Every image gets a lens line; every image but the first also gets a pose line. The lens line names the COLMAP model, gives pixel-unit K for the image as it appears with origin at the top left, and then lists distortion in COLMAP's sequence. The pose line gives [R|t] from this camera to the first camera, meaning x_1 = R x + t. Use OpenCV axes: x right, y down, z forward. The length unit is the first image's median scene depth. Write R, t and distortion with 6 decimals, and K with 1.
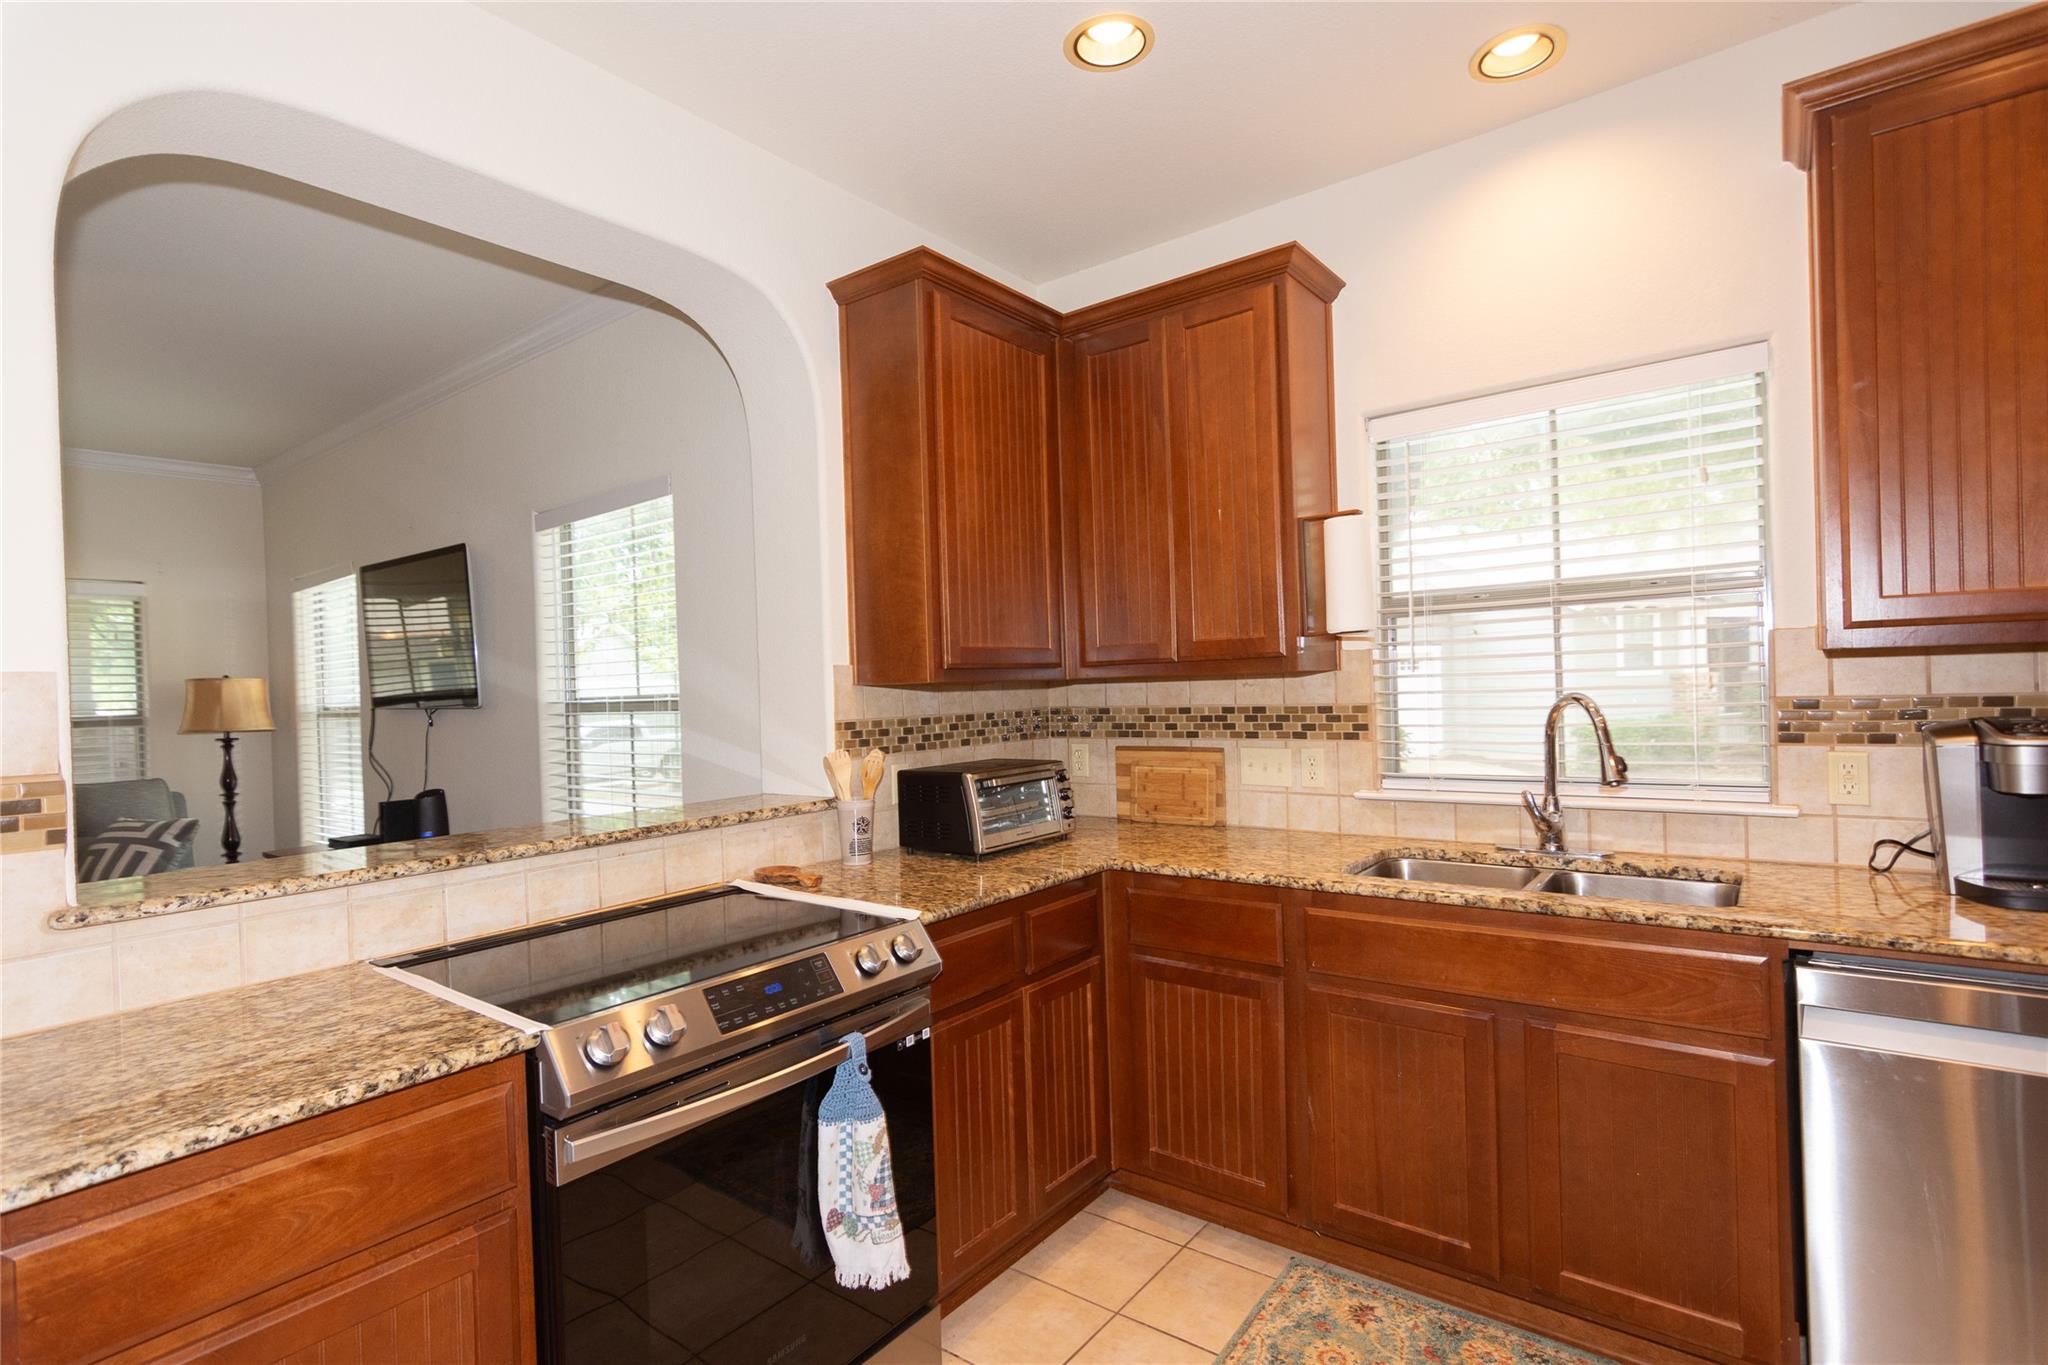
lens RADIAL K [[983.8, 0, 1017.8], [0, 983.8, 684.7], [0, 0, 1]] dist [0.001307, 0.001535]
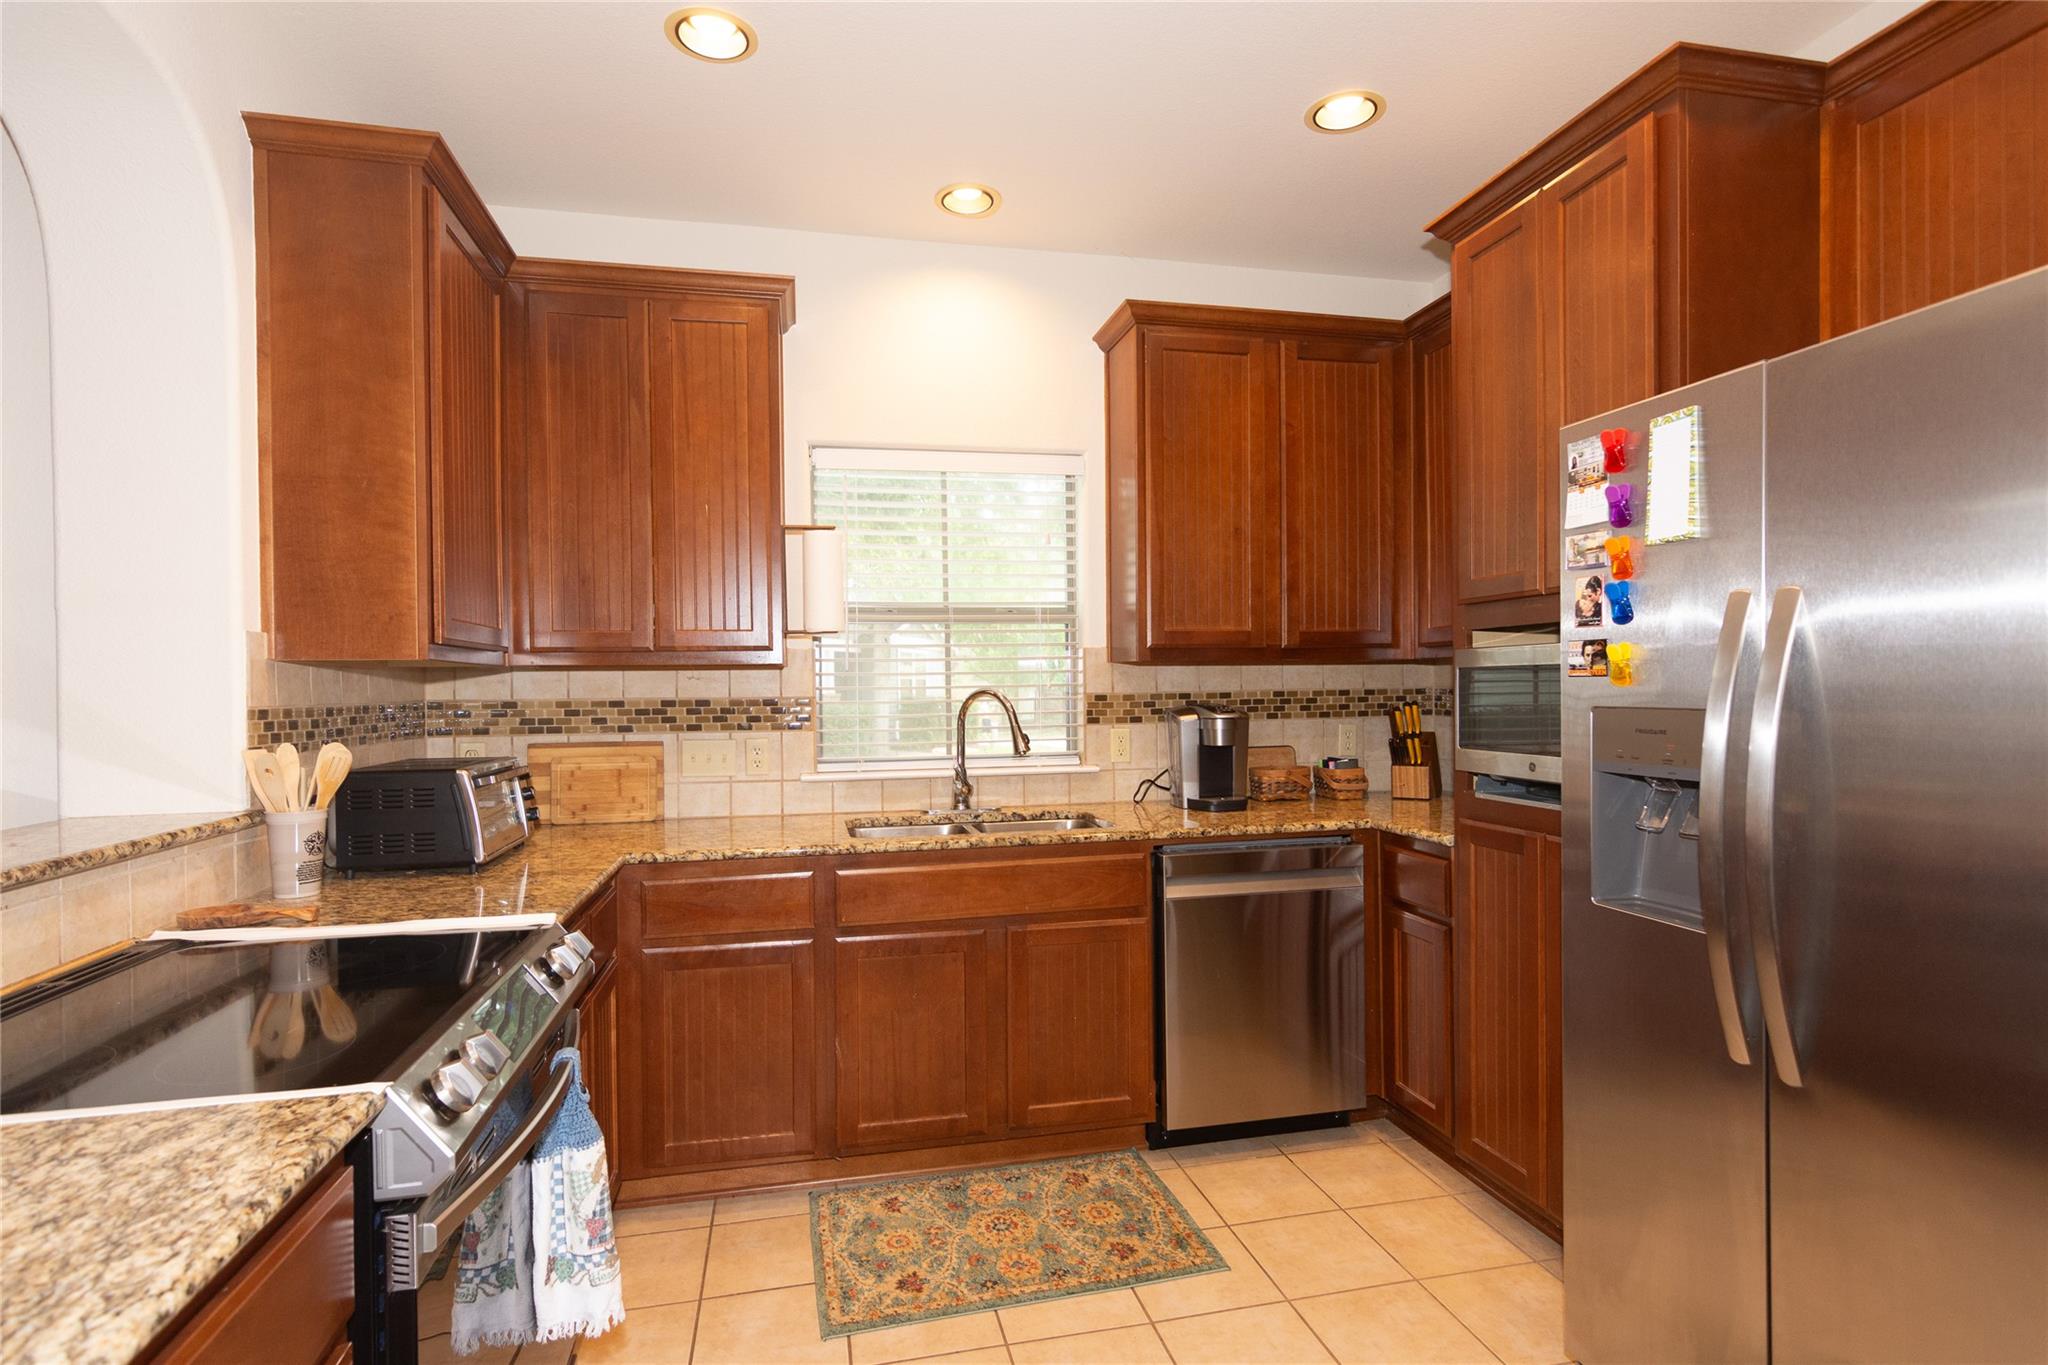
lens RADIAL K [[1009.9, 0, 1017.9], [0, 1009.9, 681.9], [0, 0, 1]] dist [0.000764, 0.000599]
pose [[0.643006, 0.027757, 0.765358, -0.454682], [-0.010555, 0.999569, -0.027383, 0.037374], [-0.765788, 0.009529, 0.643022, 0.087339]]
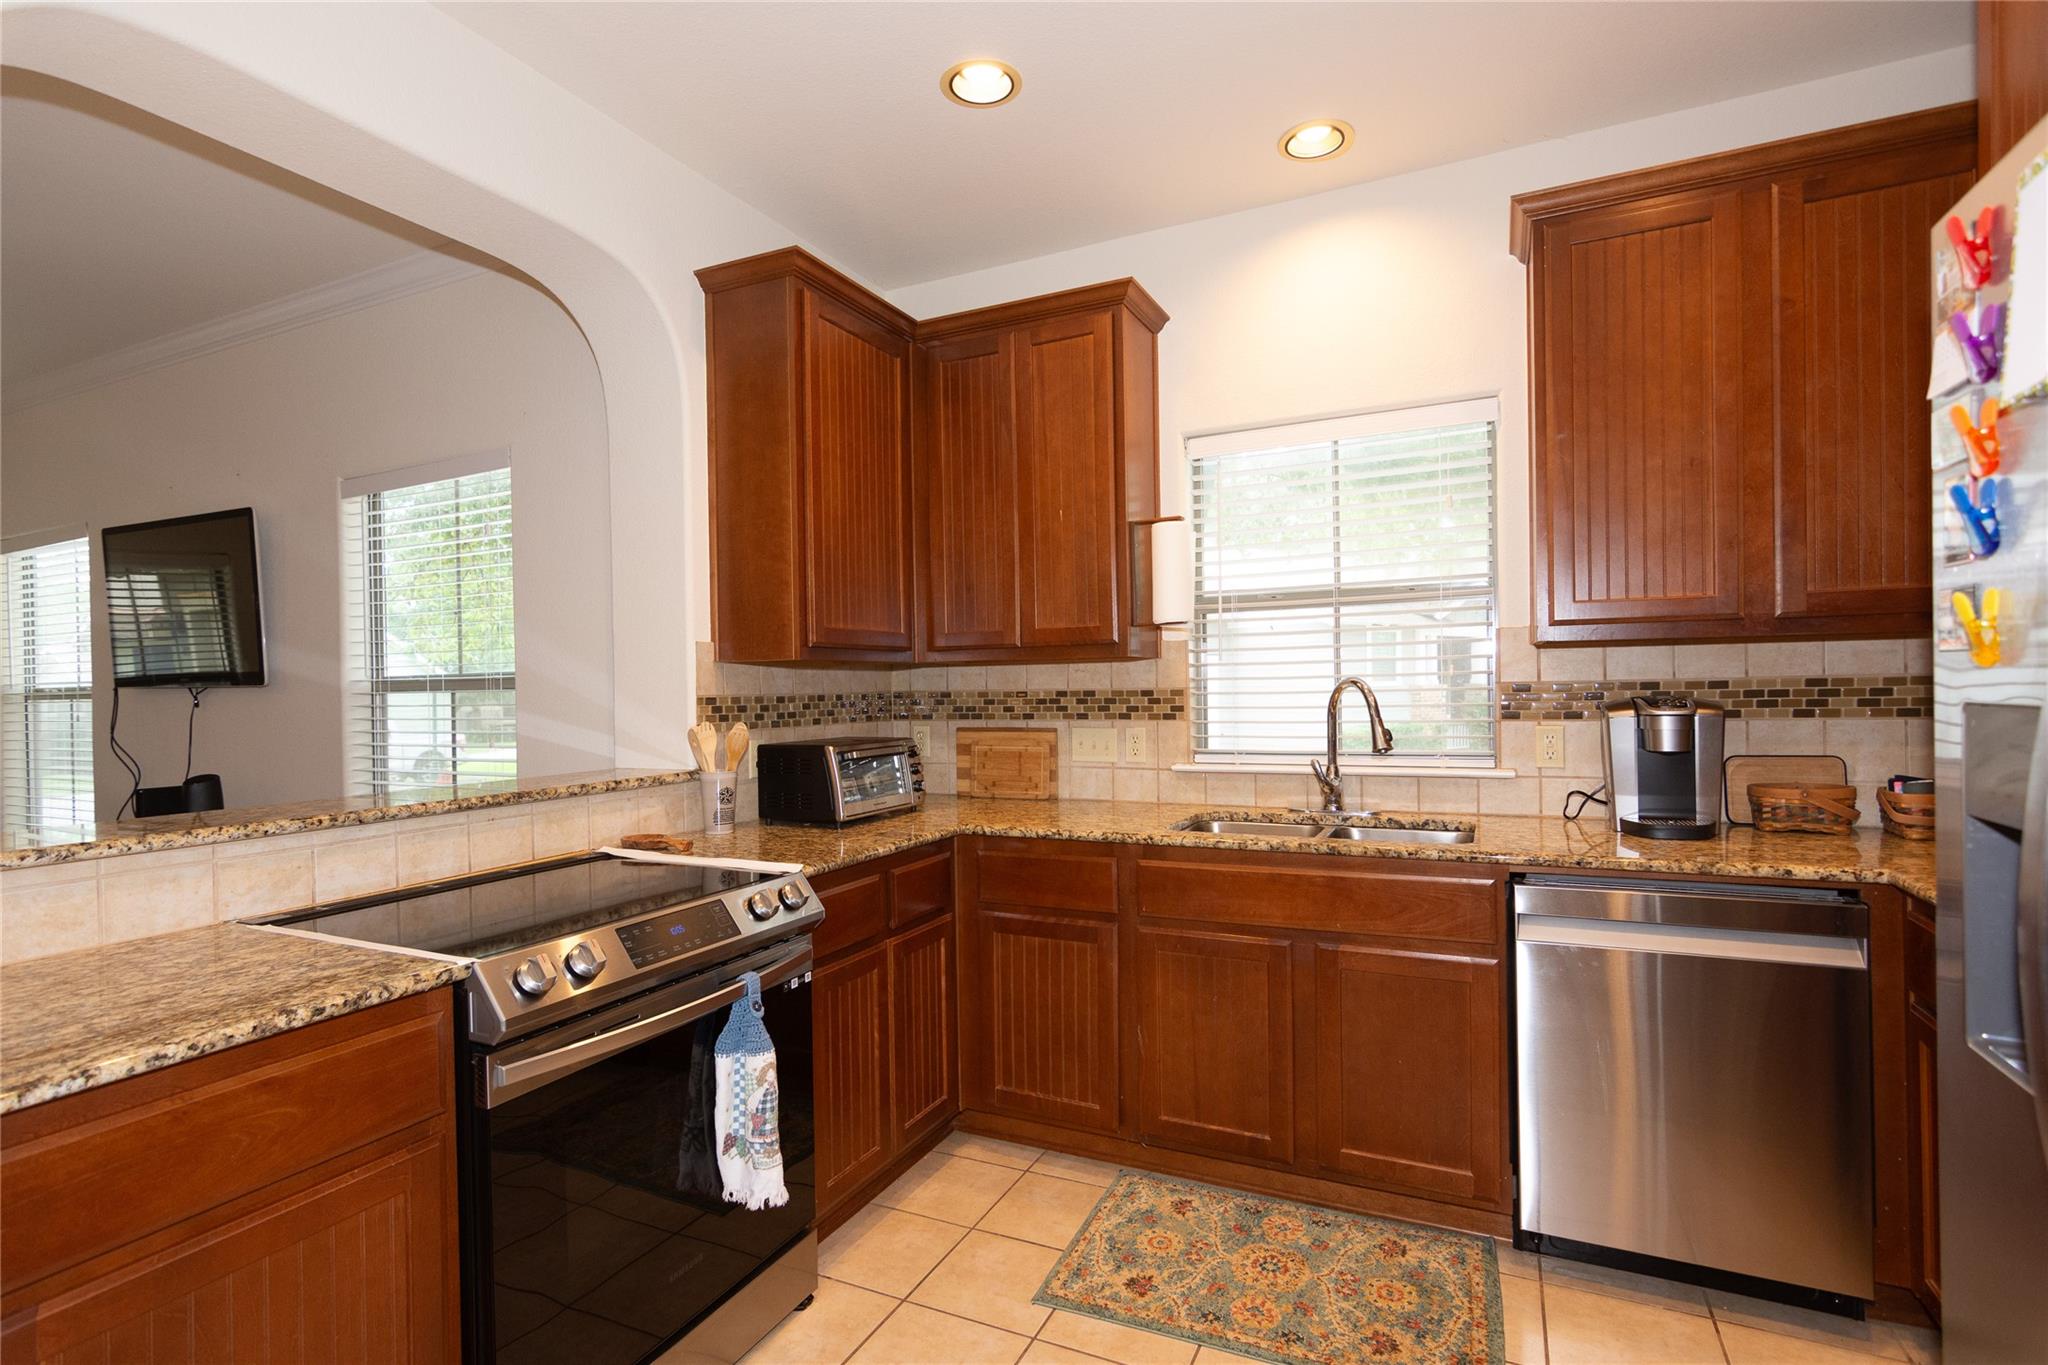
lens RADIAL K [[983.8, 0, 1017.8], [0, 983.8, 684.7], [0, 0, 1]] dist [0.001307, 0.001535]
pose [[0.978399, 0.015696, 0.206127, -0.080360], [-0.014510, 0.999868, -0.007263, 0.032075], [-0.206213, 0.004115, 0.978498, -0.088372]]
